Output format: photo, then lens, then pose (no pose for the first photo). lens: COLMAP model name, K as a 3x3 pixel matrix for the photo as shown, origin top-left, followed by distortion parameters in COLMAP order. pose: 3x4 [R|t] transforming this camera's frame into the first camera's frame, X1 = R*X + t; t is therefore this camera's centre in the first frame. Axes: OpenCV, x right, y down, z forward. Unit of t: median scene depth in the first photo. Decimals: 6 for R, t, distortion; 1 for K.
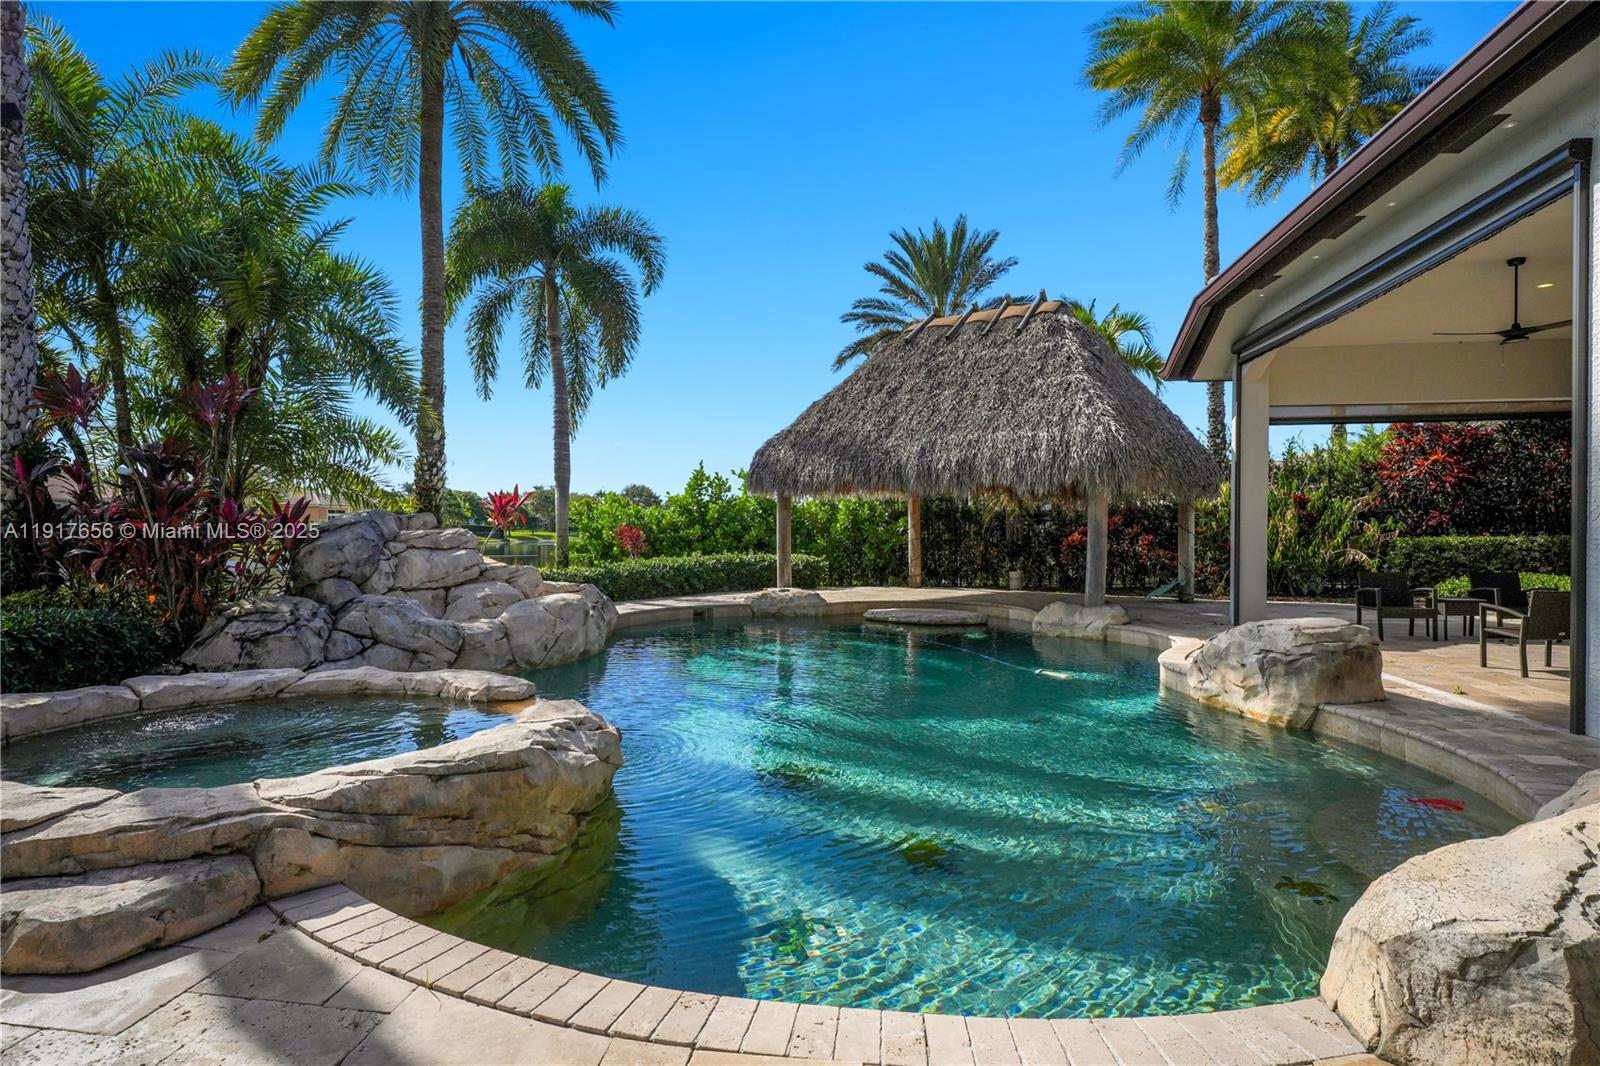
lens RADIAL K [[871.8, 0, 785.5], [0, 871.8, 529.2], [0, 0, 1]] dist [-0.015031, -0.001041]
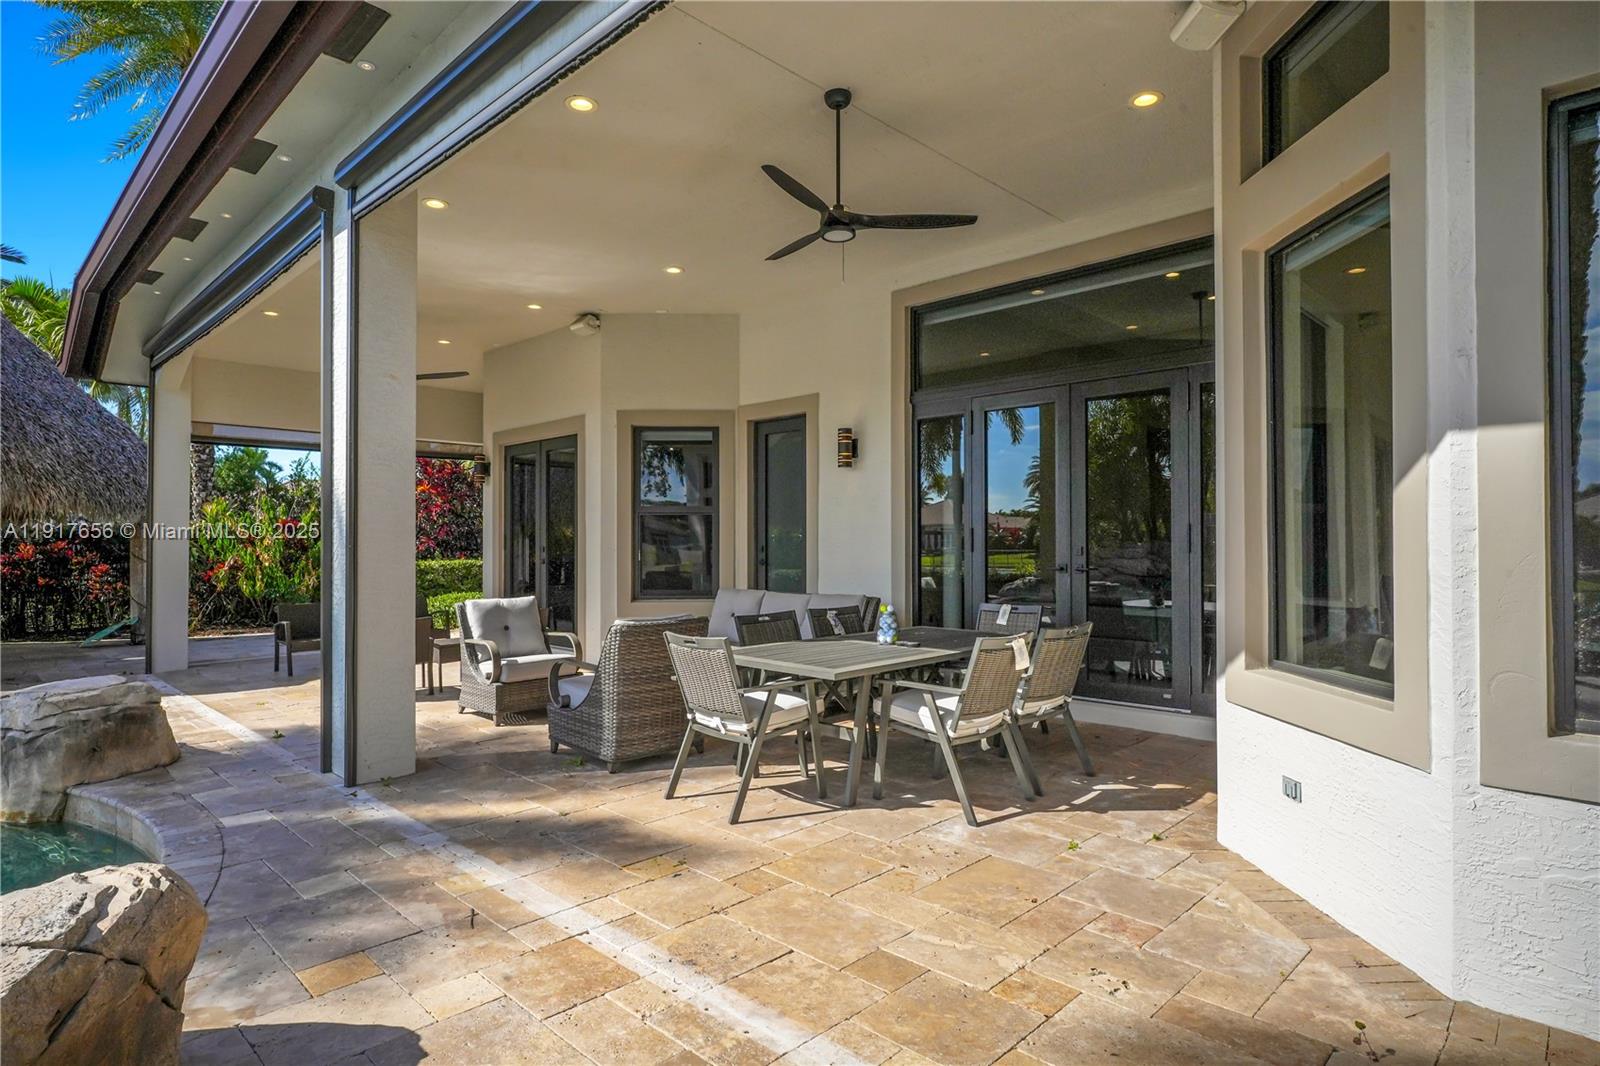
lens RADIAL K [[871.8, 0, 797.3], [0, 871.8, 538.1], [0, 0, 1]] dist [-0.015031, -0.001041]
pose [[0.571152, 0.005973, 0.820822, 0.338653], [0.003409, 0.999948, -0.009649, -0.020627], [-0.820837, 0.008309, 0.571102, -0.018592]]
